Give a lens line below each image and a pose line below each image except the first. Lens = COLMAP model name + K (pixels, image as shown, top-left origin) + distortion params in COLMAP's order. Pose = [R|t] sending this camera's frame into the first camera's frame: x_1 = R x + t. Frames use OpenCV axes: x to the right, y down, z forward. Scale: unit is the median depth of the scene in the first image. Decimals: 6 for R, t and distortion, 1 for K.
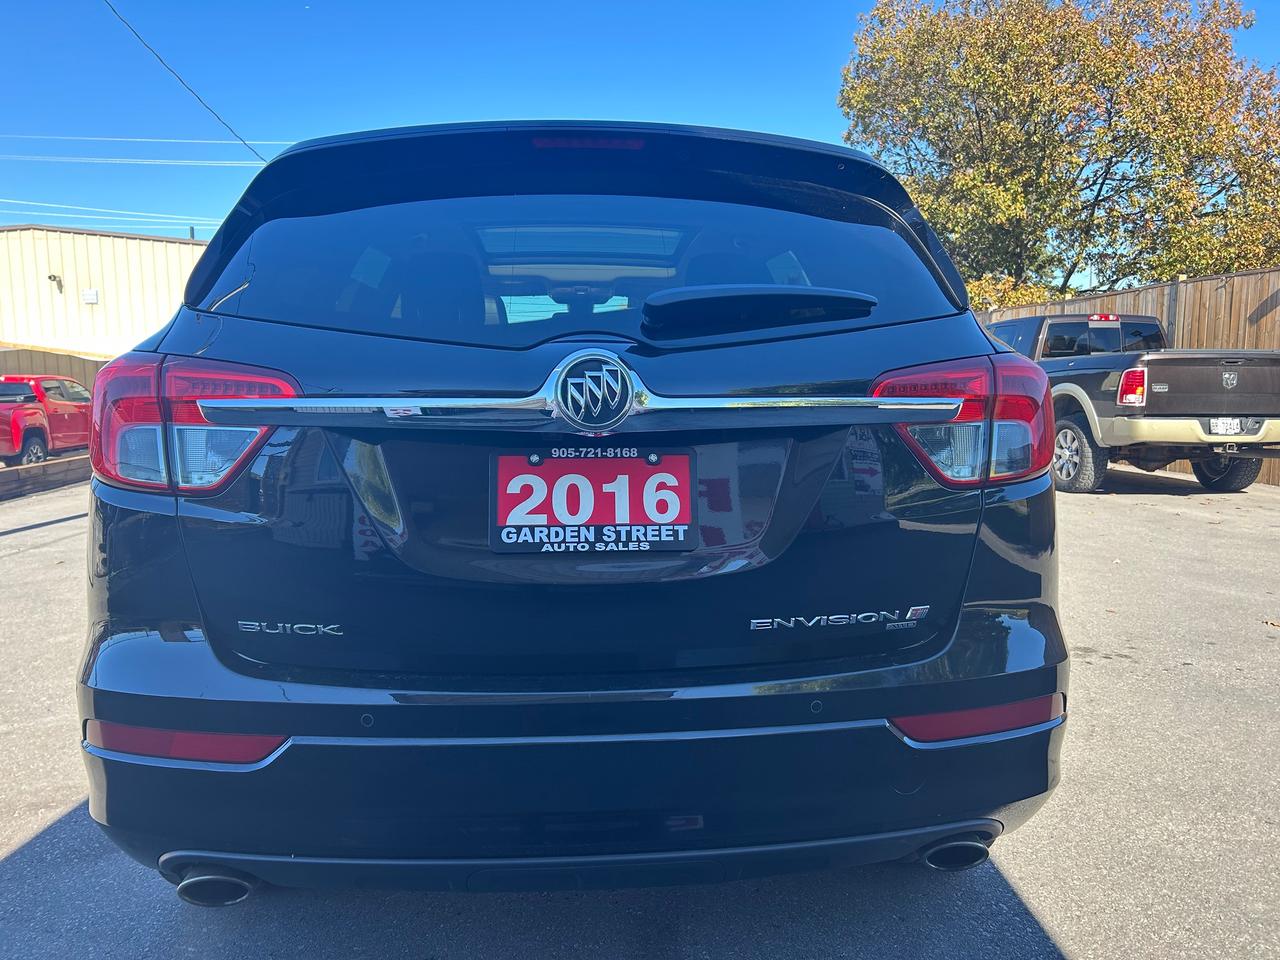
lens RADIAL K [[1037.8, 0, 637.7], [0, 1037.8, 480.9], [0, 0, 1]] dist [0.041888, 0.008069]
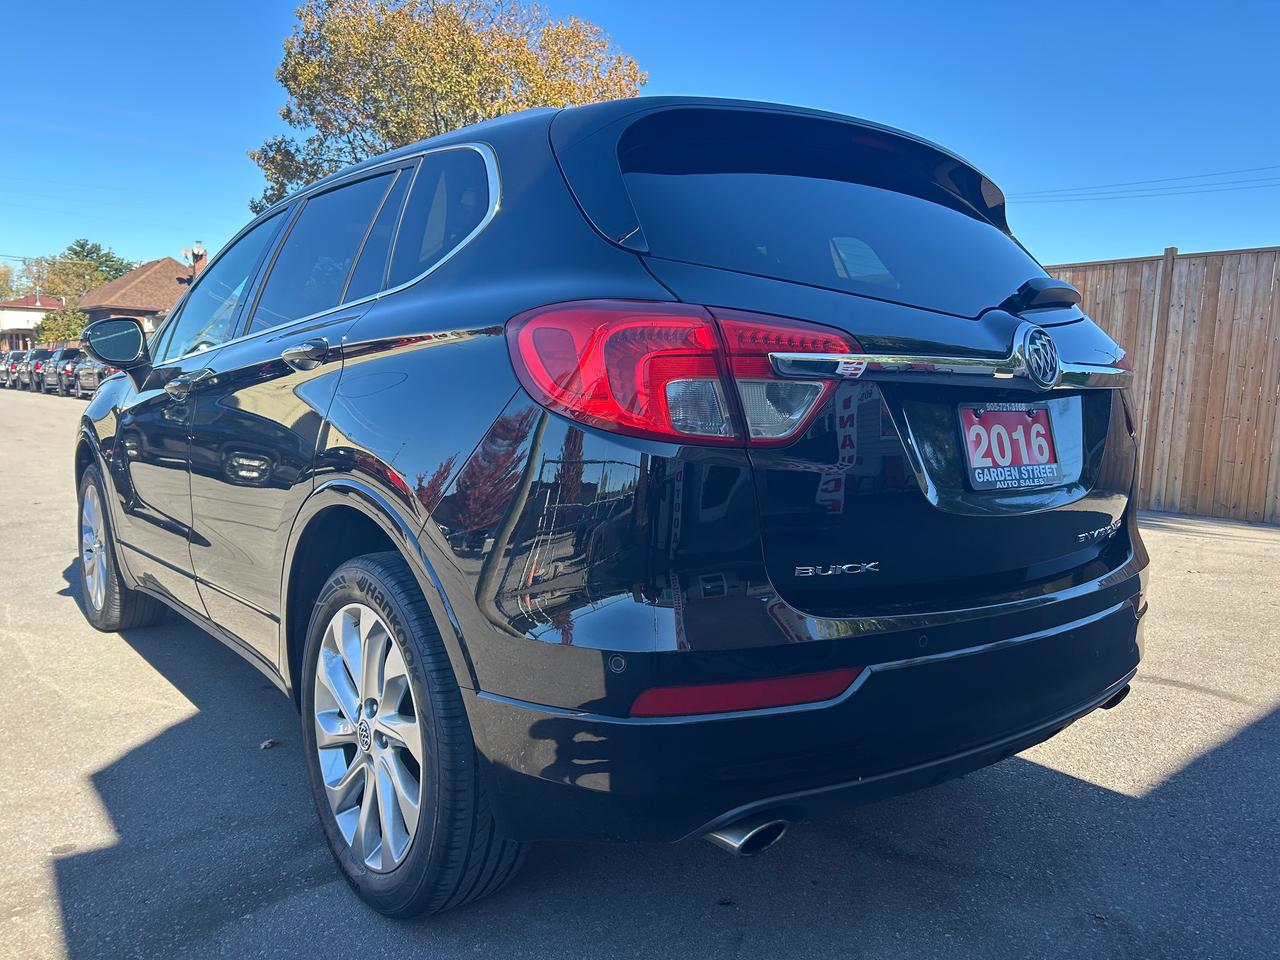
lens RADIAL K [[1037.8, 0, 641.8], [0, 1037.8, 485.4], [0, 0, 1]] dist [0.041888, 0.008069]
pose [[0.810480, -0.036181, 0.584648, -1.113254], [0.029656, 0.999345, 0.020733, 0.027001], [-0.585015, 0.000535, 0.811022, 0.255570]]
